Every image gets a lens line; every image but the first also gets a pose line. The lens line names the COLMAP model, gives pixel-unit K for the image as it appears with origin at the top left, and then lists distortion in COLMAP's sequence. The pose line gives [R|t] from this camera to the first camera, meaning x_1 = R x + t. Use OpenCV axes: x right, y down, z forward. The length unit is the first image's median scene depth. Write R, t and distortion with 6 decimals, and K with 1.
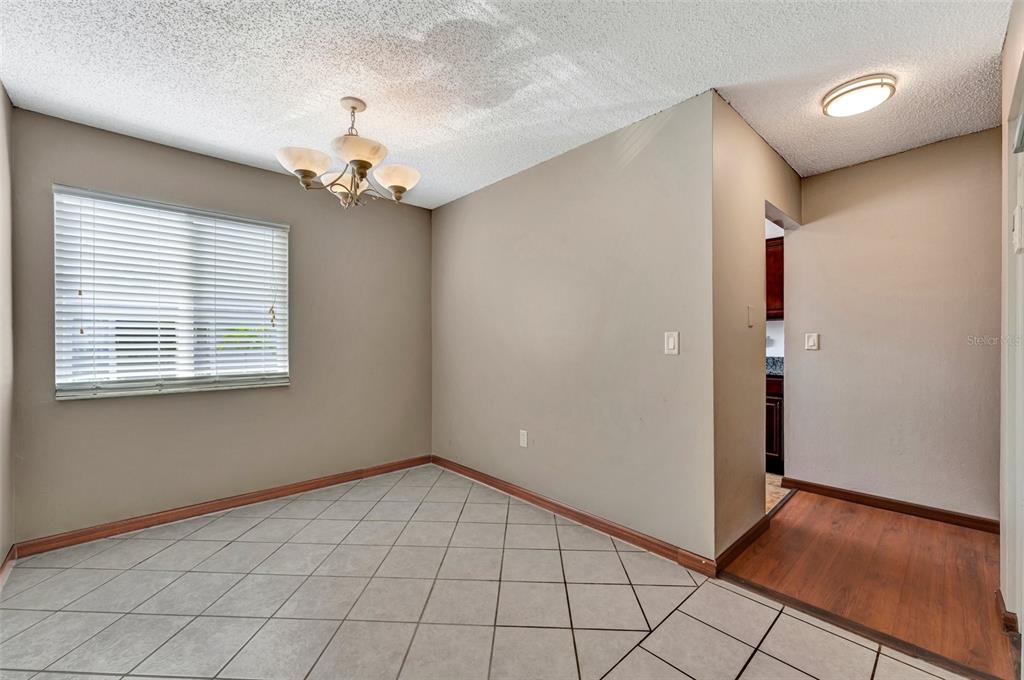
lens RADIAL K [[414.1, 0, 512.0], [0, 414.1, 340.0], [0, 0, 1]] dist [-0.007155, 0.000178]
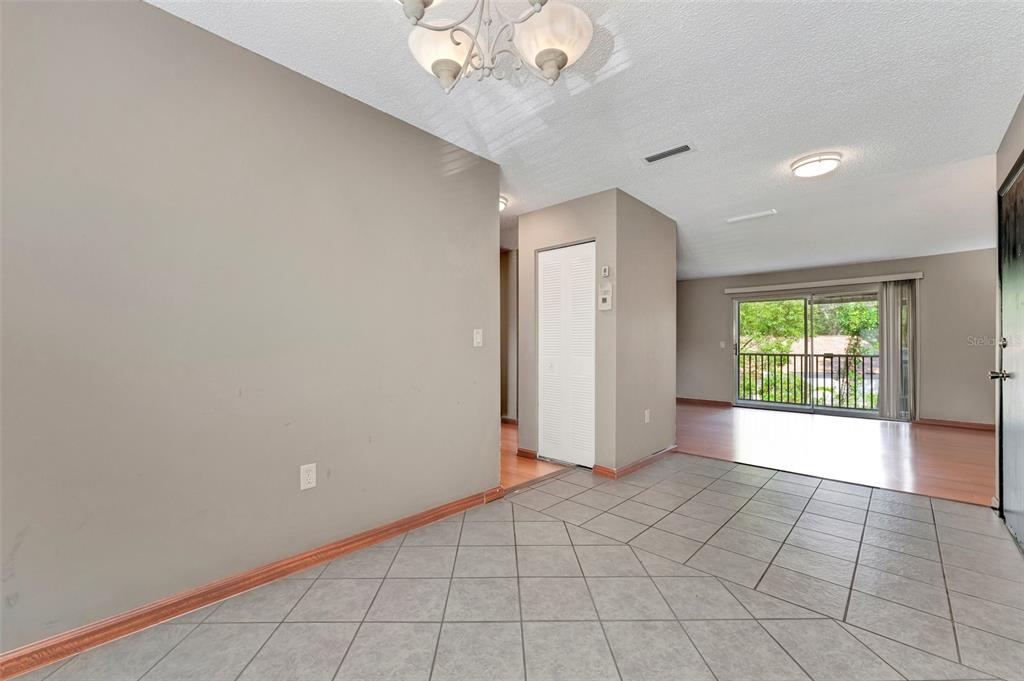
lens RADIAL K [[414.1, 0, 512.0], [0, 414.1, 340.5], [0, 0, 1]] dist [-0.007155, 0.000178]
pose [[-0.062934, 0.004972, 0.998005, -0.780282], [-0.015177, 0.999867, -0.005939, 0.017794], [-0.997902, -0.015520, -0.062851, 0.837676]]
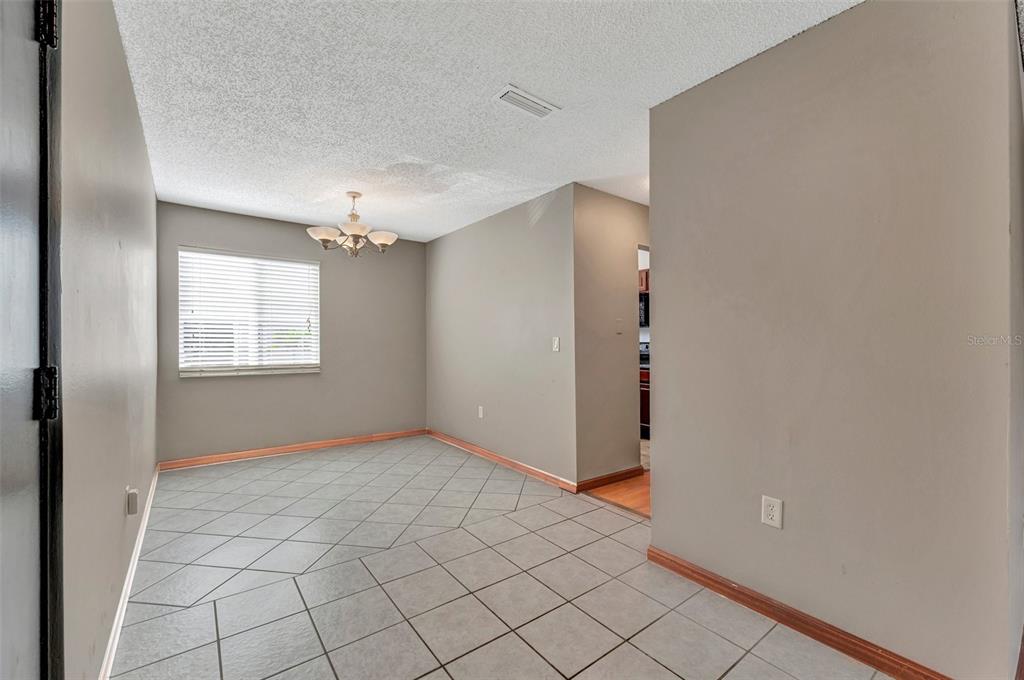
lens RADIAL K [[410.8, 0, 508.7], [0, 410.8, 345.4], [0, 0, 1]] dist [0.000236, 0.000130]
pose [[0.995845, 0.005594, -0.090894, 0.300426], [-0.004687, 0.999937, 0.010186, -0.002740], [0.090945, -0.009717, 0.995808, -0.447830]]
